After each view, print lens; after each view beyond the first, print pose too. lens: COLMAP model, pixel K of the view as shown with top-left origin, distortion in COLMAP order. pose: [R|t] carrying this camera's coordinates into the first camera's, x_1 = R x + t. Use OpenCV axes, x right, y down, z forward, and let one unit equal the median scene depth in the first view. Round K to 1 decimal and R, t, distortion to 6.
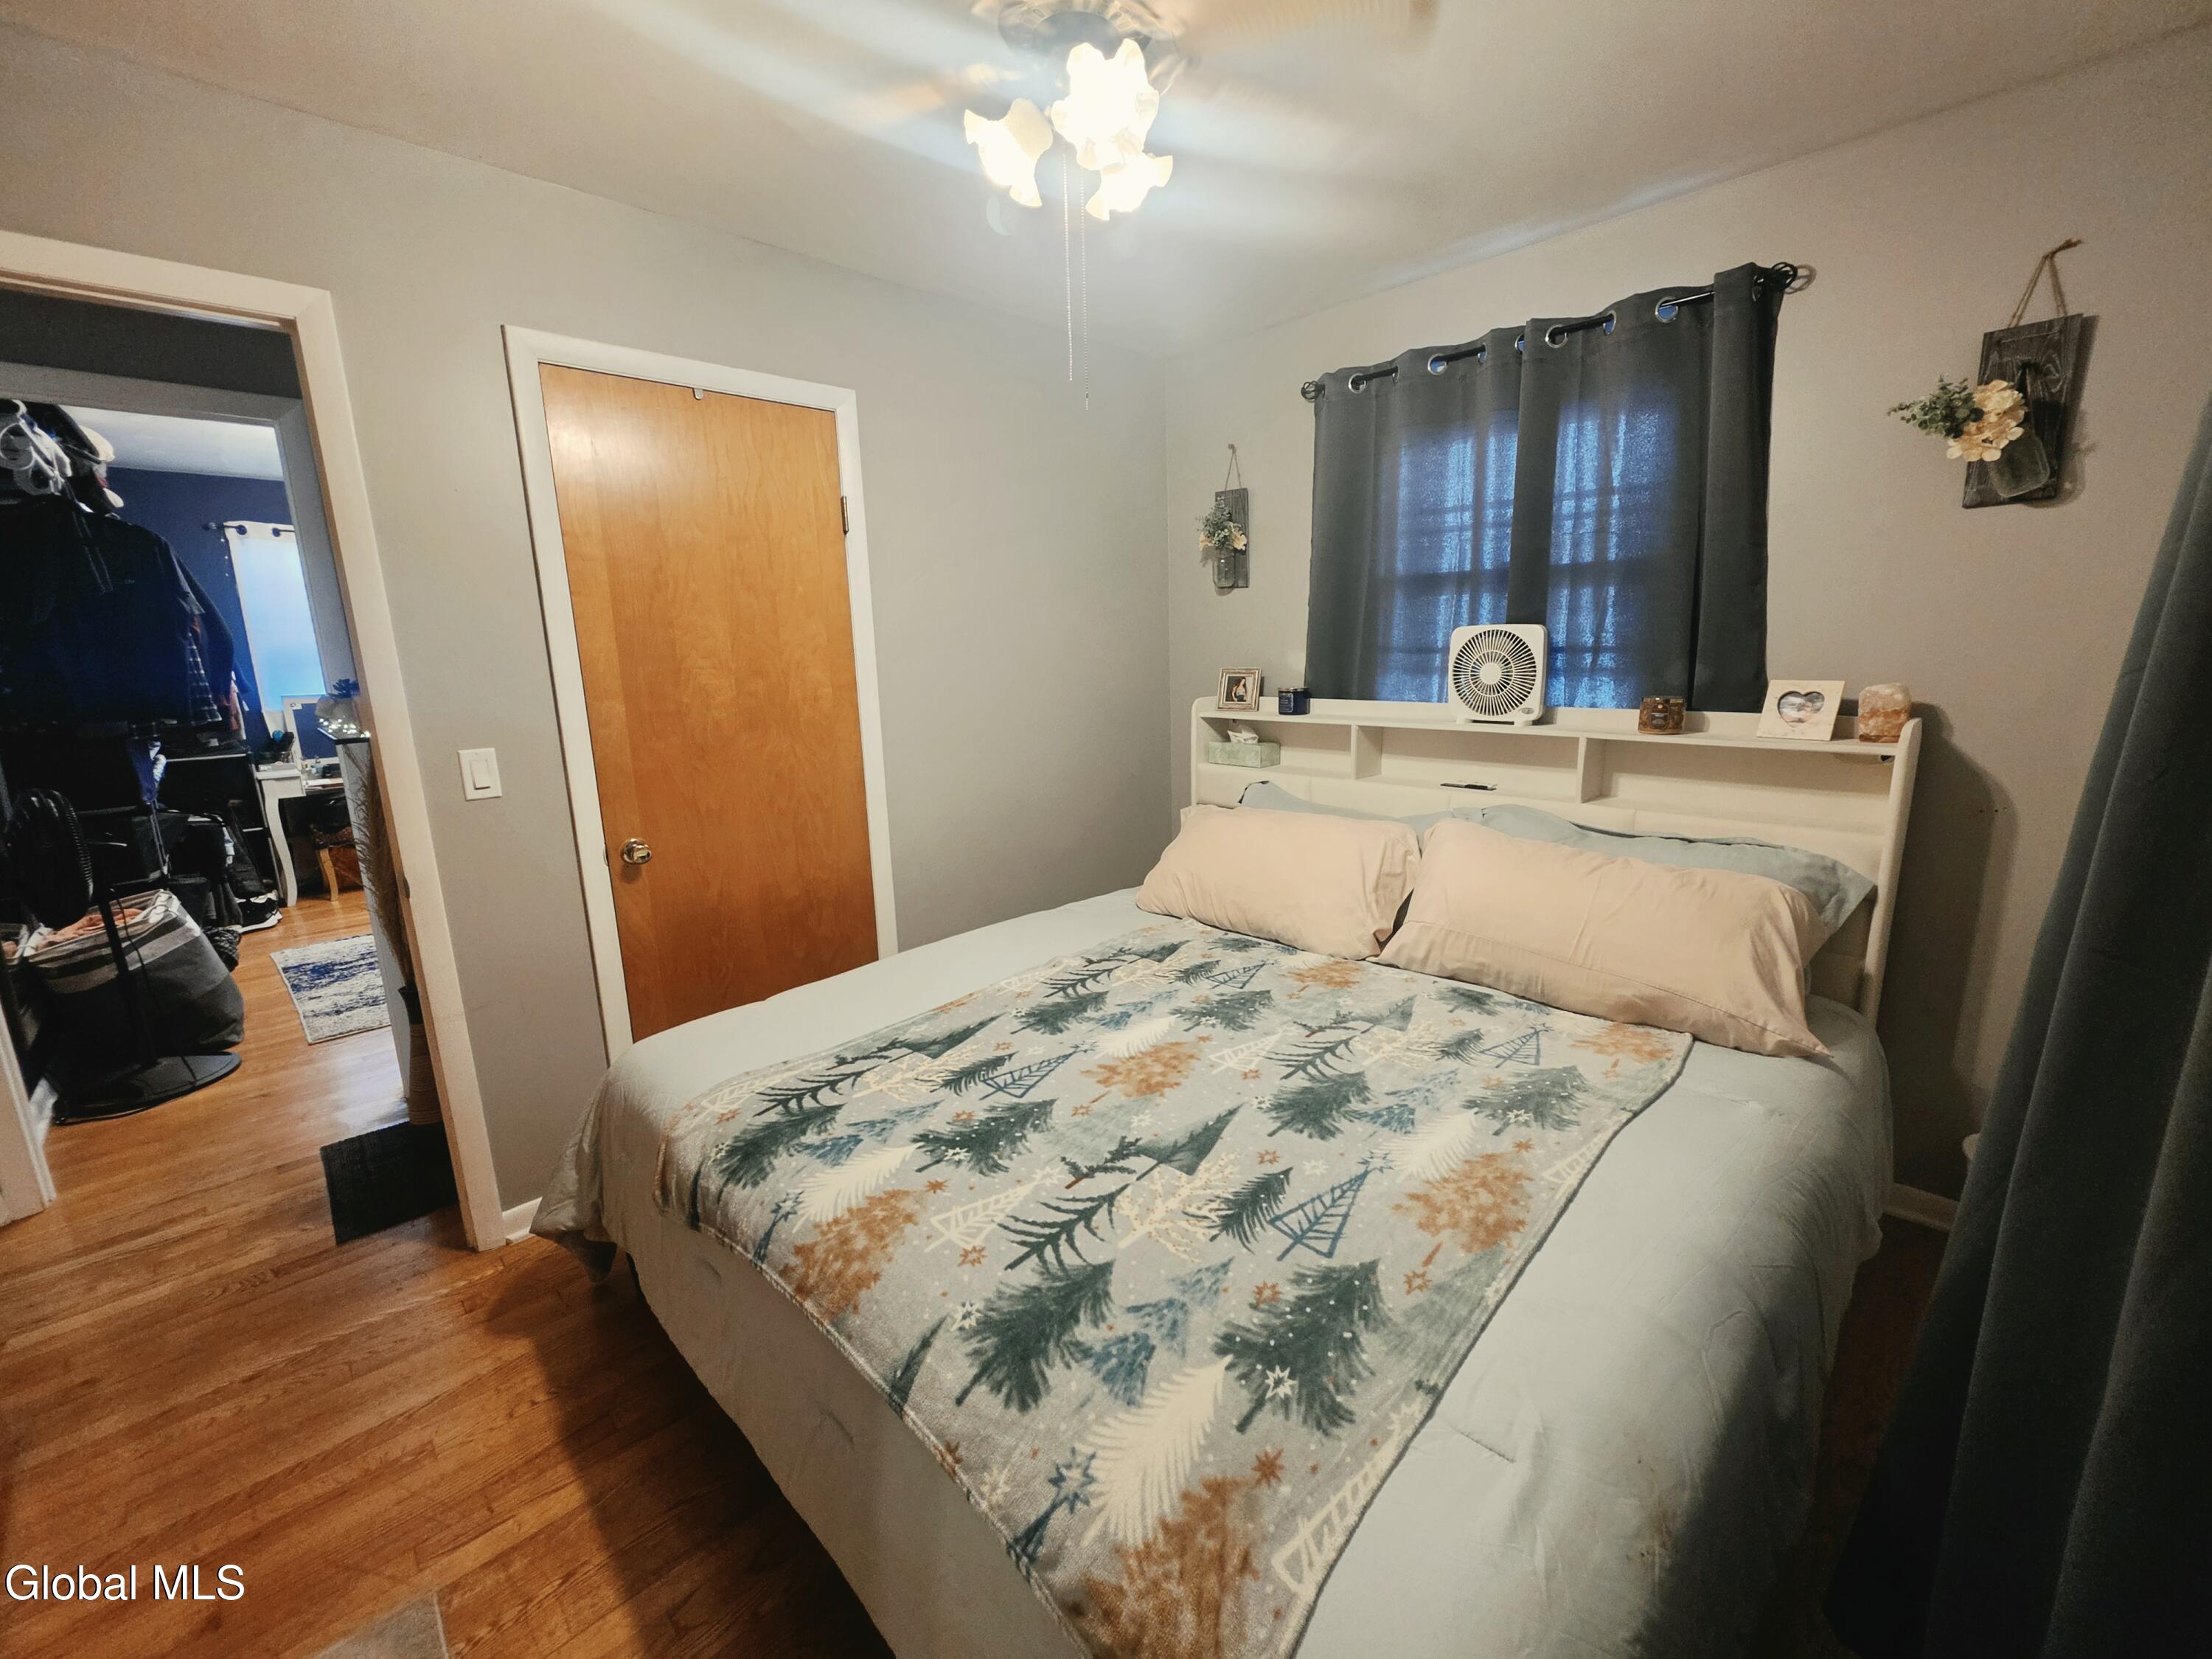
lens RADIAL K [[885.7, 0, 1112.4], [0, 885.7, 829.4], [0, 0, 1]] dist [-0.000321, 0.000125]
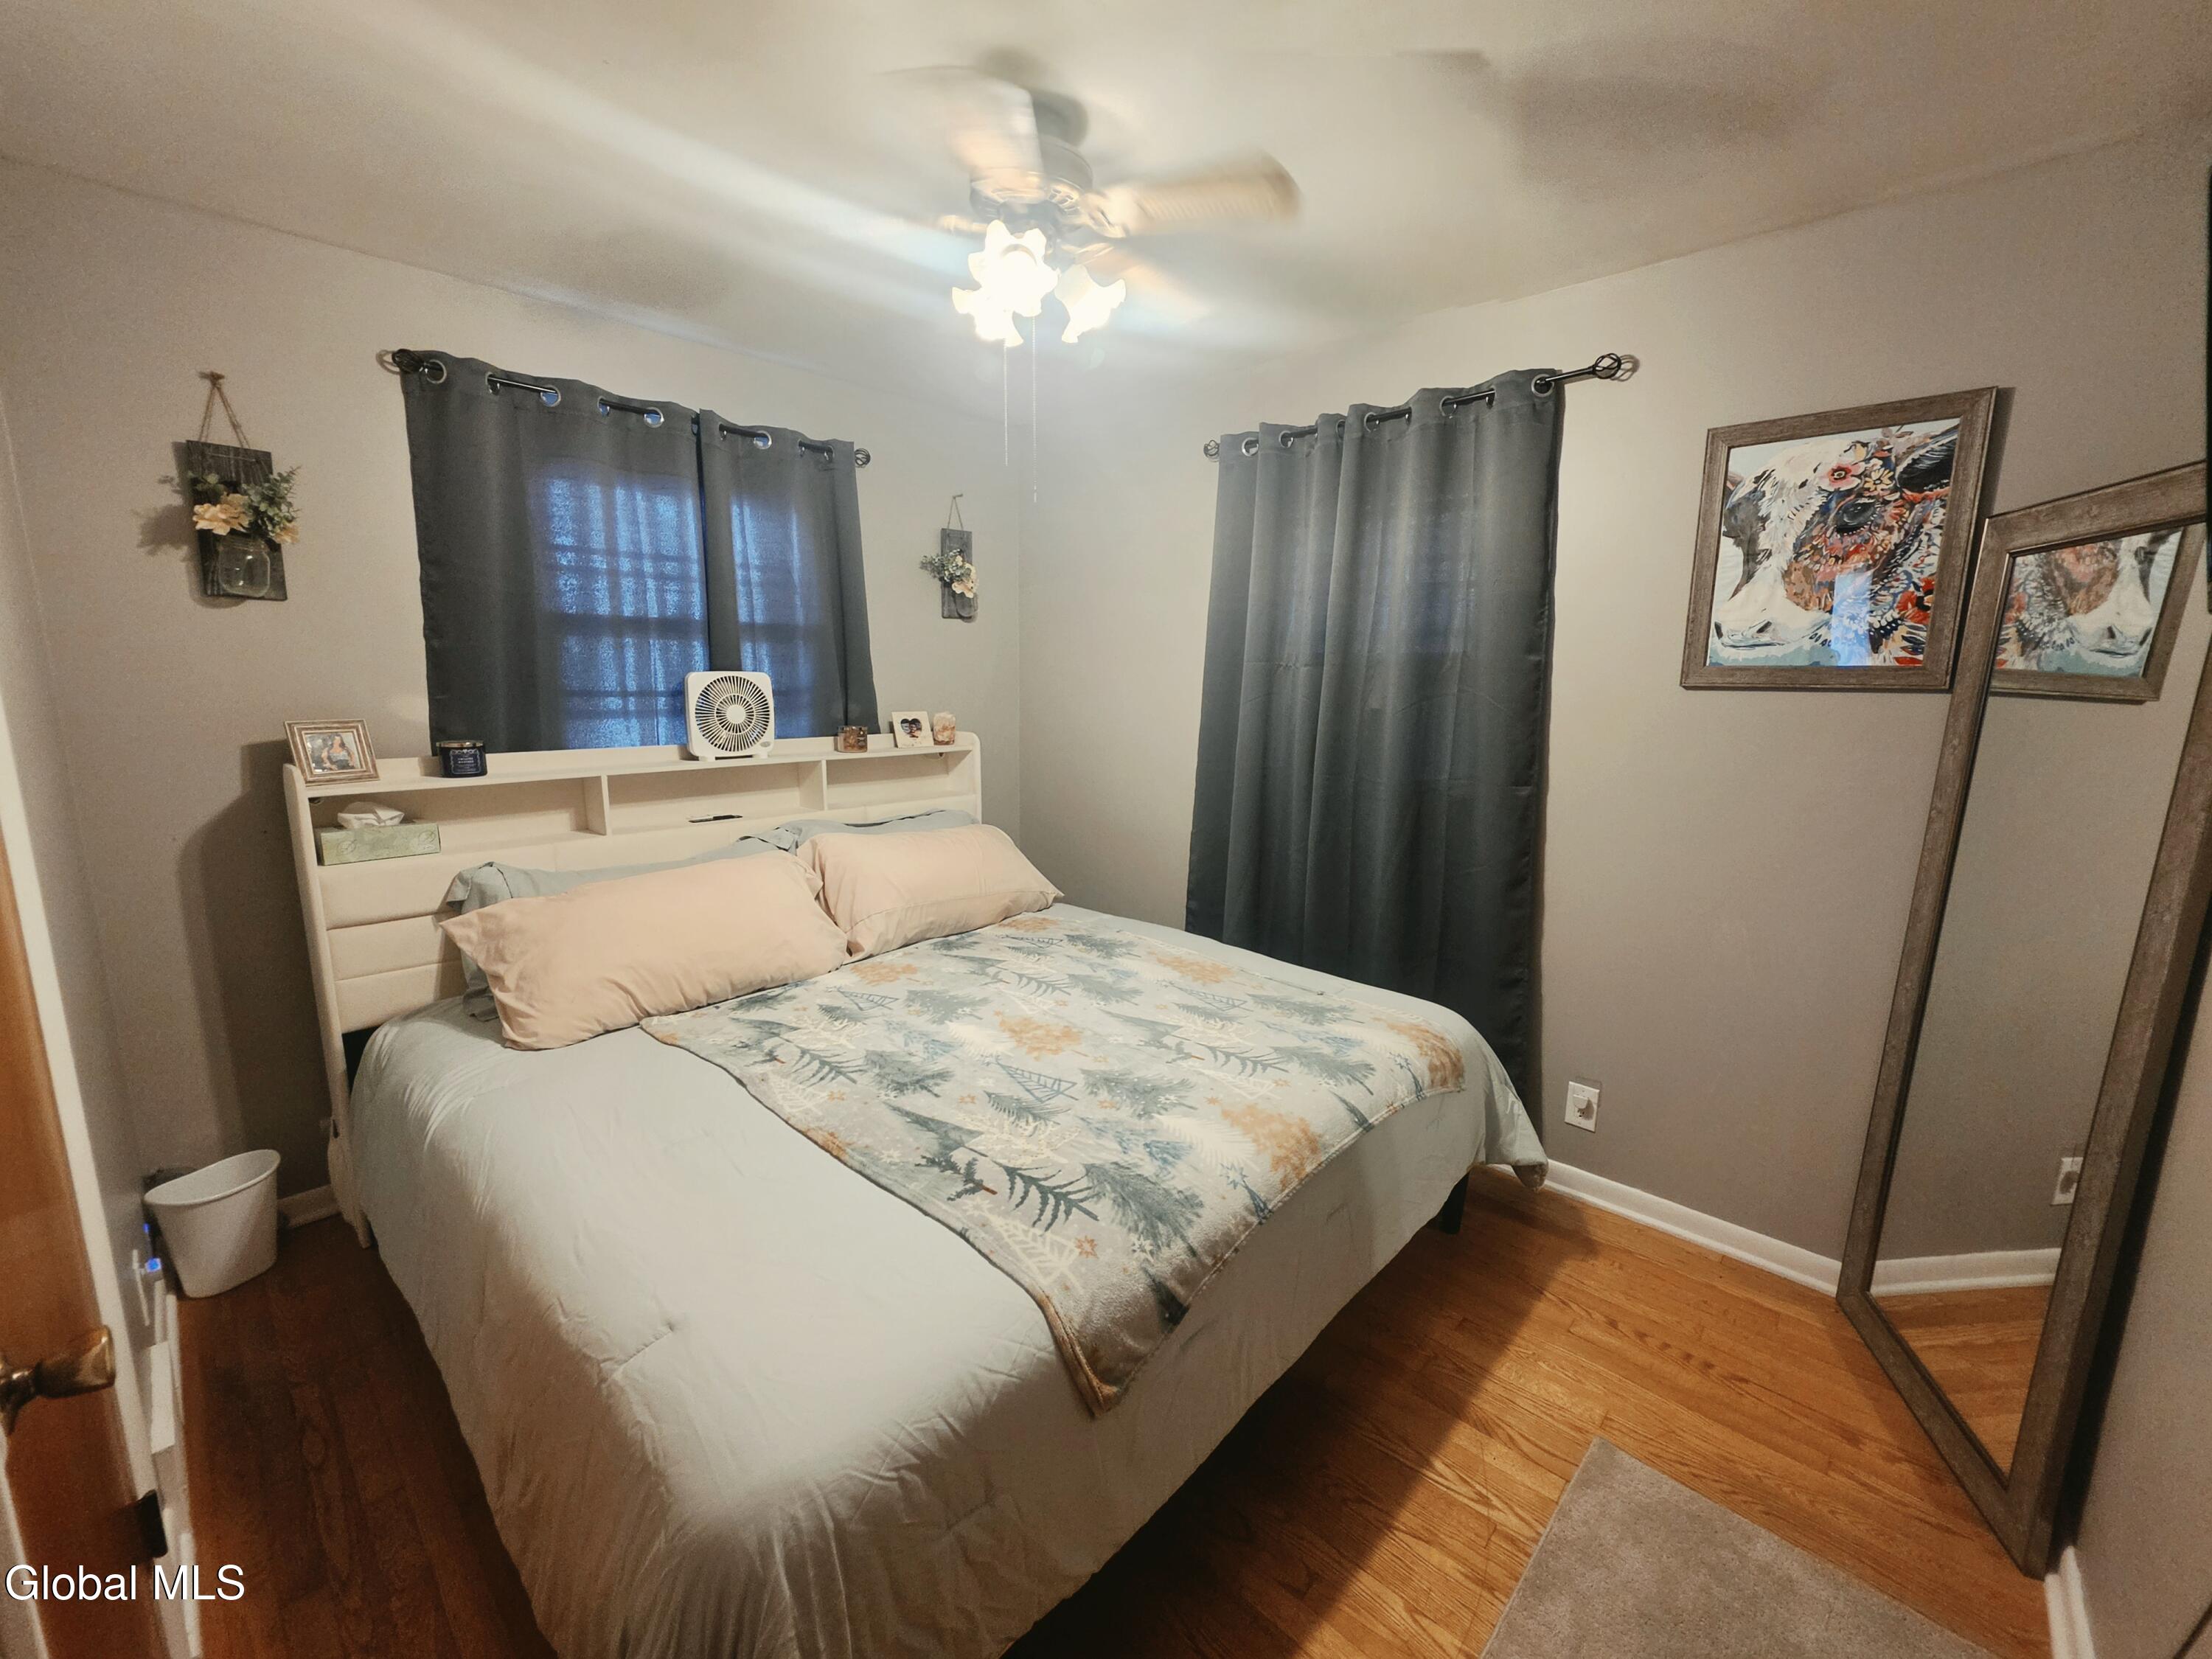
lens RADIAL K [[885.7, 0, 1157.0], [0, 885.7, 828.2], [0, 0, 1]] dist [-0.000321, 0.000125]
pose [[-0.066835, -0.150857, 0.986294, -0.762193], [0.197687, 0.966905, 0.161288, -0.114414], [-0.977984, 0.205757, -0.034800, 0.558900]]
